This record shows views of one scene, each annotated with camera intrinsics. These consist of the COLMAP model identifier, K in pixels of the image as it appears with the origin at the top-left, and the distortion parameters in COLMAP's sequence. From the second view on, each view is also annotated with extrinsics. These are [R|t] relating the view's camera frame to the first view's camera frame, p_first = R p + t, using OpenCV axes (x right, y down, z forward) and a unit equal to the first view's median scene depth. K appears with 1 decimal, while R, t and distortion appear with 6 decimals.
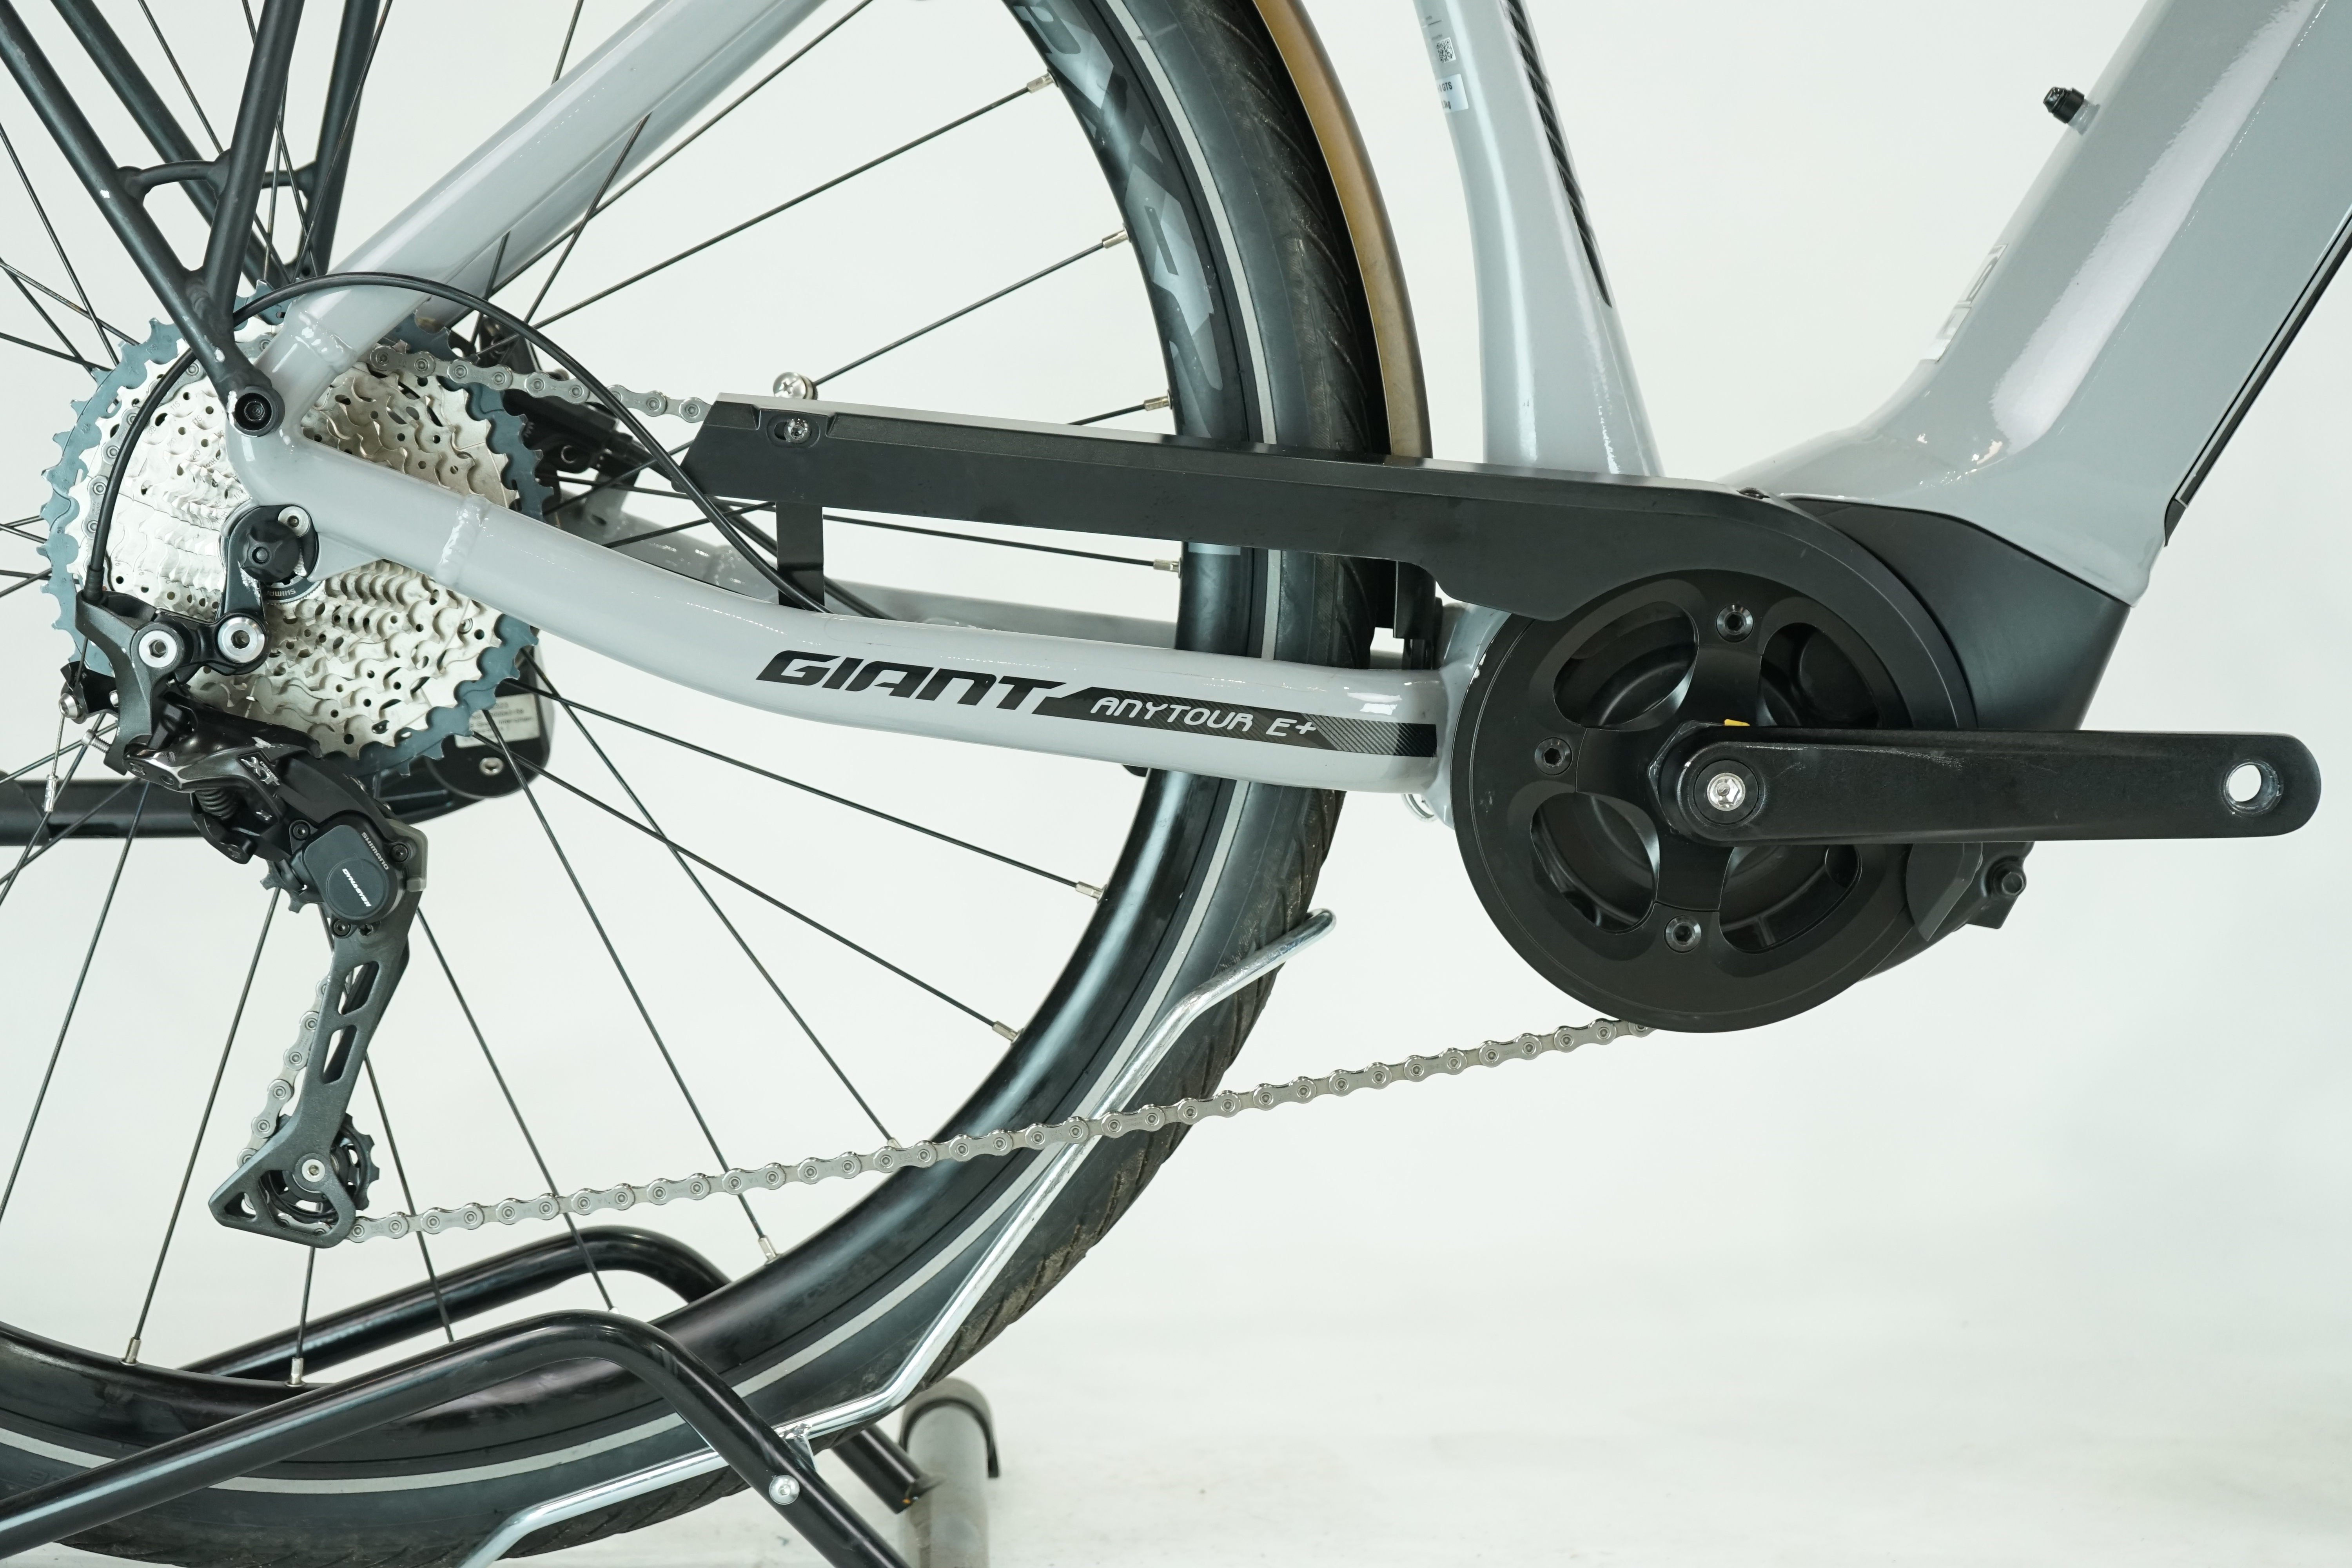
lens RADIAL K [[4058.3, 0, 1176.9], [0, 4058.3, 780.8], [0, 0, 1]] dist [-0.019240, 0.000000]
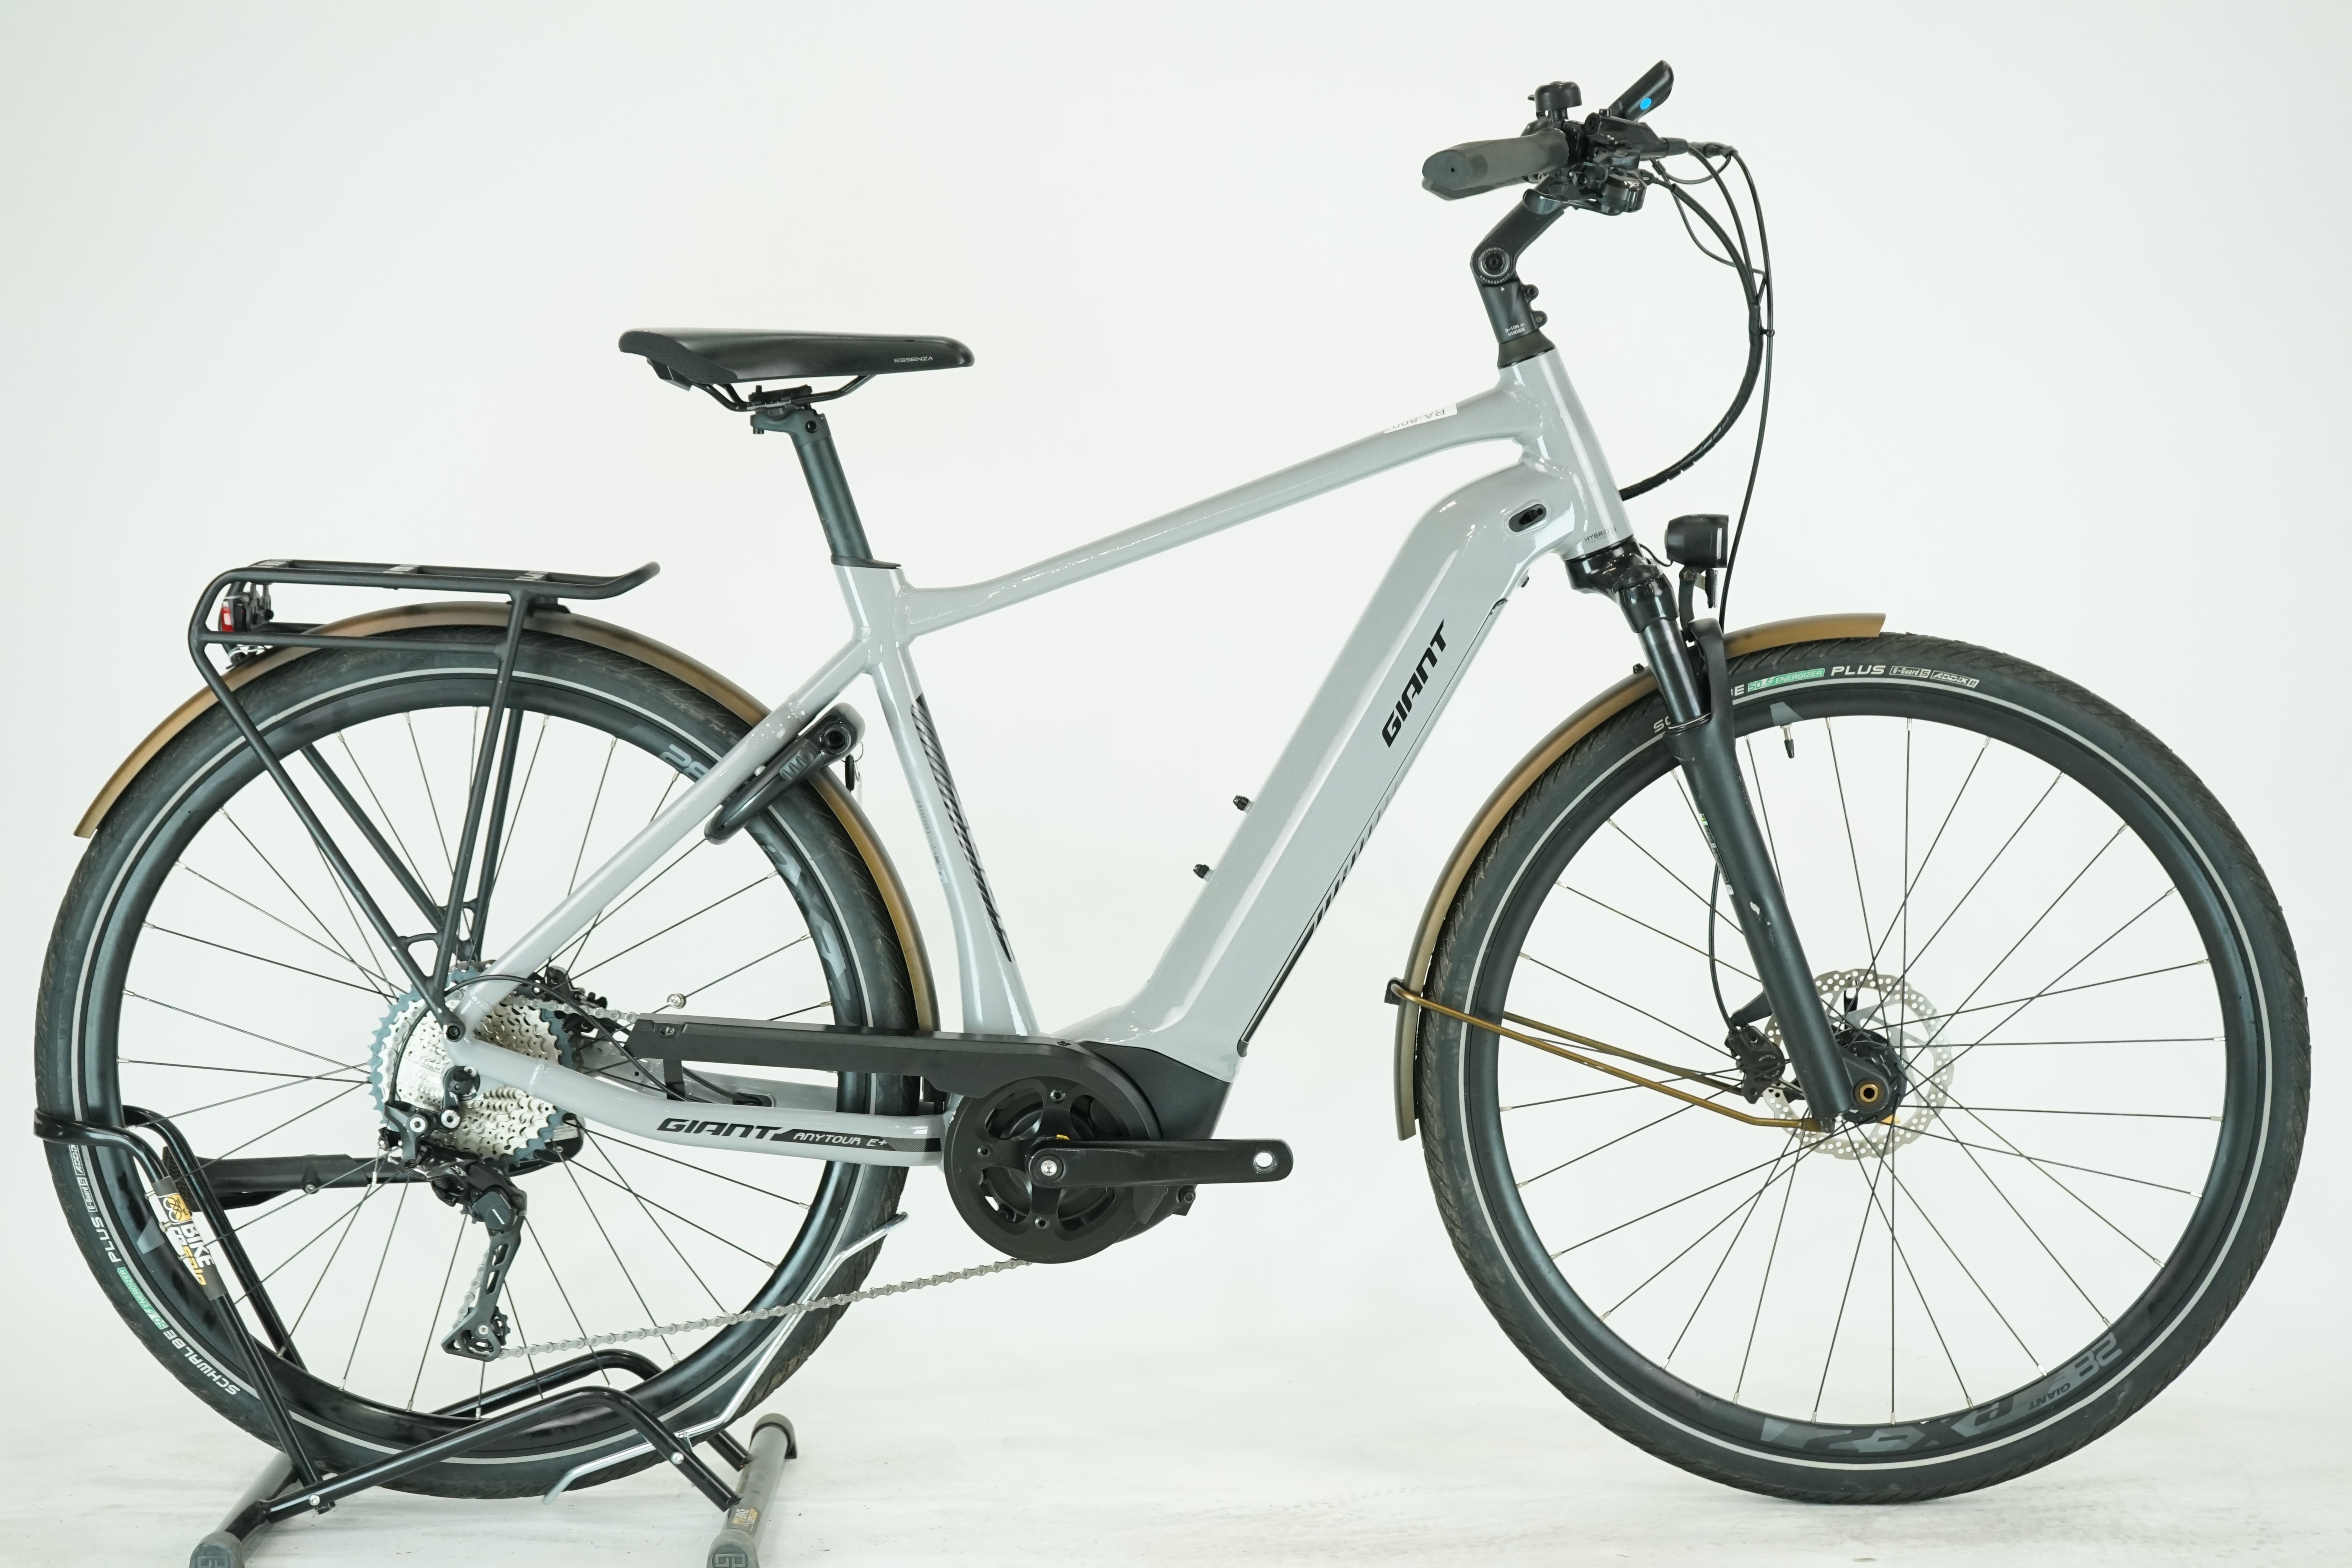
lens RADIAL K [[4272.5, 0, 1173.9], [0, 4272.5, 785.7], [0, 0, 1]] dist [0.040971, 0.000000]
pose [[0.998282, -0.020893, -0.054739, 0.346344], [0.020593, 0.999770, -0.006040, -0.205454], [0.054853, 0.004903, 0.998482, -1.535449]]
